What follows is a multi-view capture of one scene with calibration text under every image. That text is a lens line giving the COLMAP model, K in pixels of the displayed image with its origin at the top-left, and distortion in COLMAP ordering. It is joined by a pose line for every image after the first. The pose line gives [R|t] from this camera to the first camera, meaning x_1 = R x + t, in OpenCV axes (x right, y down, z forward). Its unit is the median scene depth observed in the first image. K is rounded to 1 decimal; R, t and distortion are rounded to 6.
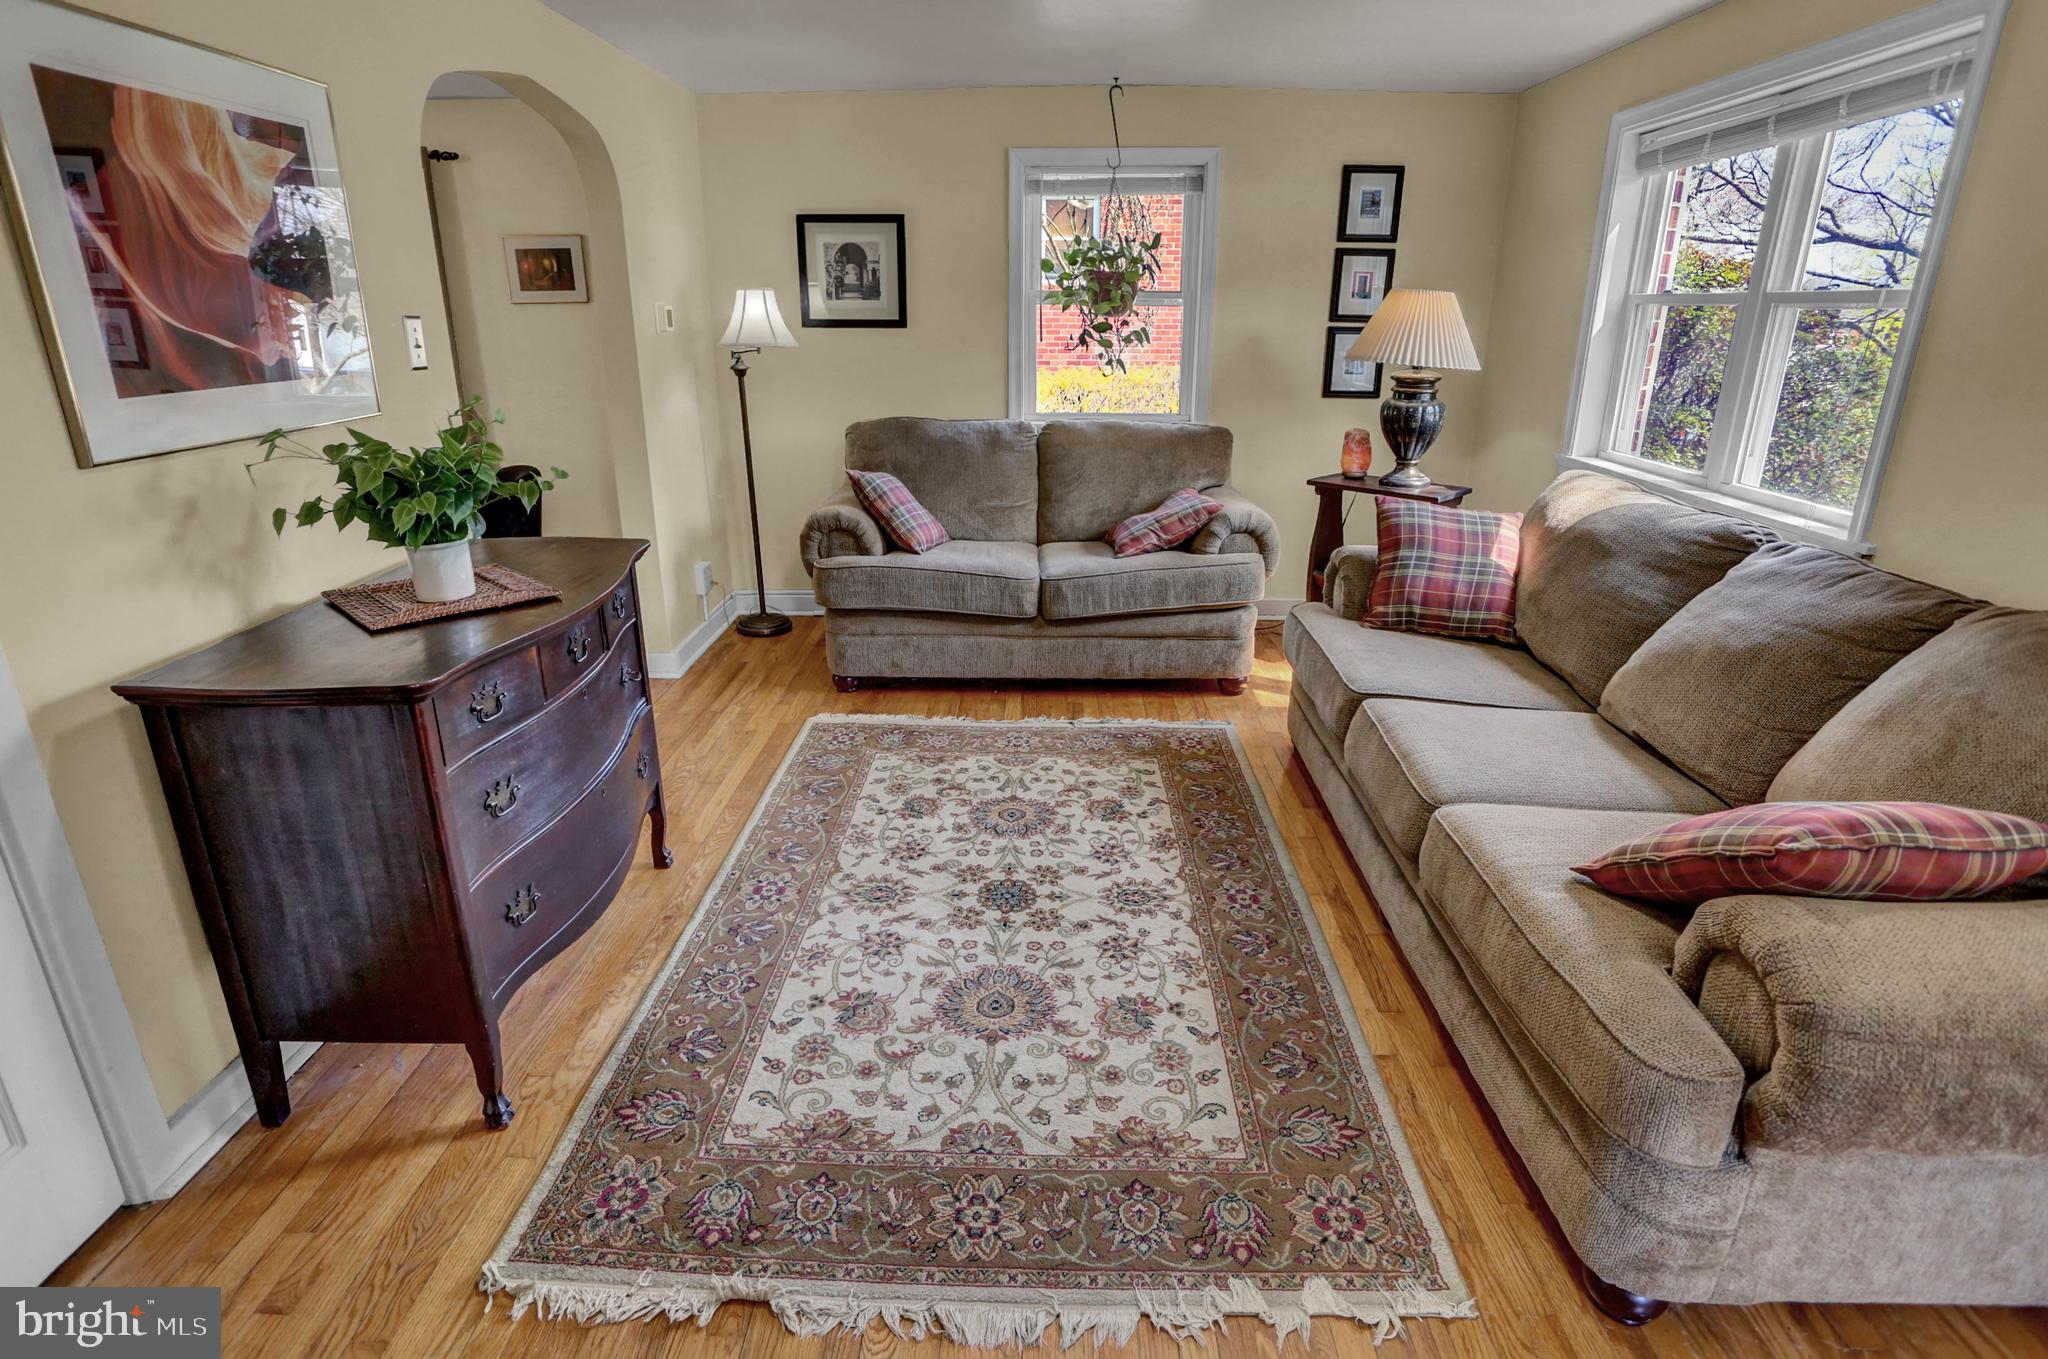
lens RADIAL K [[1044.0, 0, 1024.0], [0, 1044.0, 679.5], [0, 0, 1]] dist [-0.081433, 0.036256]
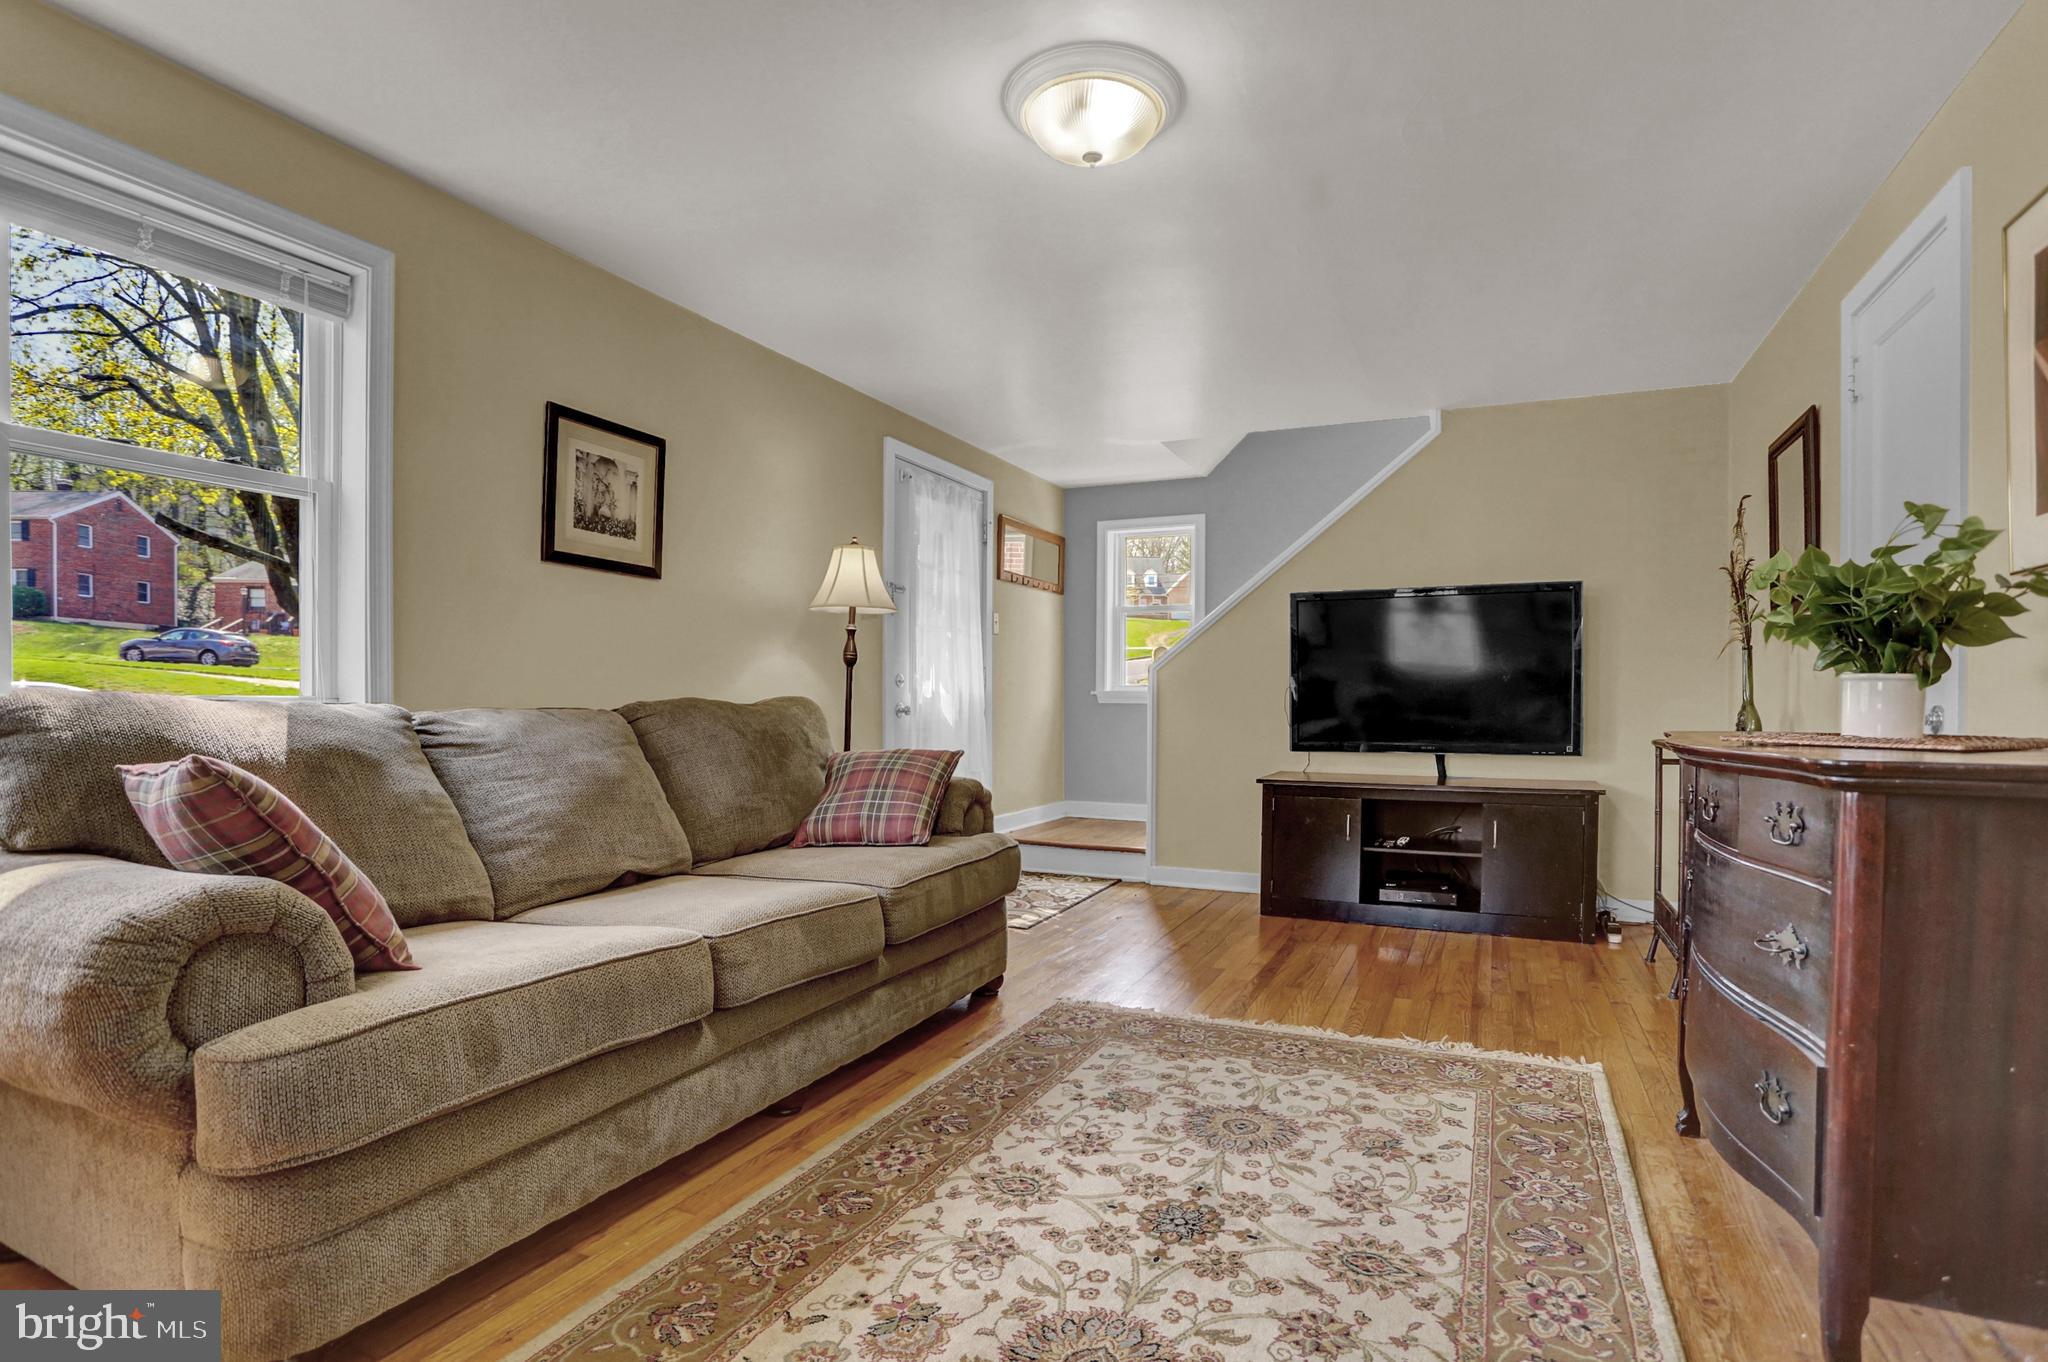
lens RADIAL K [[1003.9, 0, 1032.3], [0, 1003.9, 682.9], [0, 0, 1]] dist [-0.062540, 0.027202]
pose [[-0.917350, -0.001771, 0.398078, -0.224023], [0.127160, 0.946296, 0.297243, -0.413520], [-0.377227, 0.323295, -0.867859, 1.761568]]
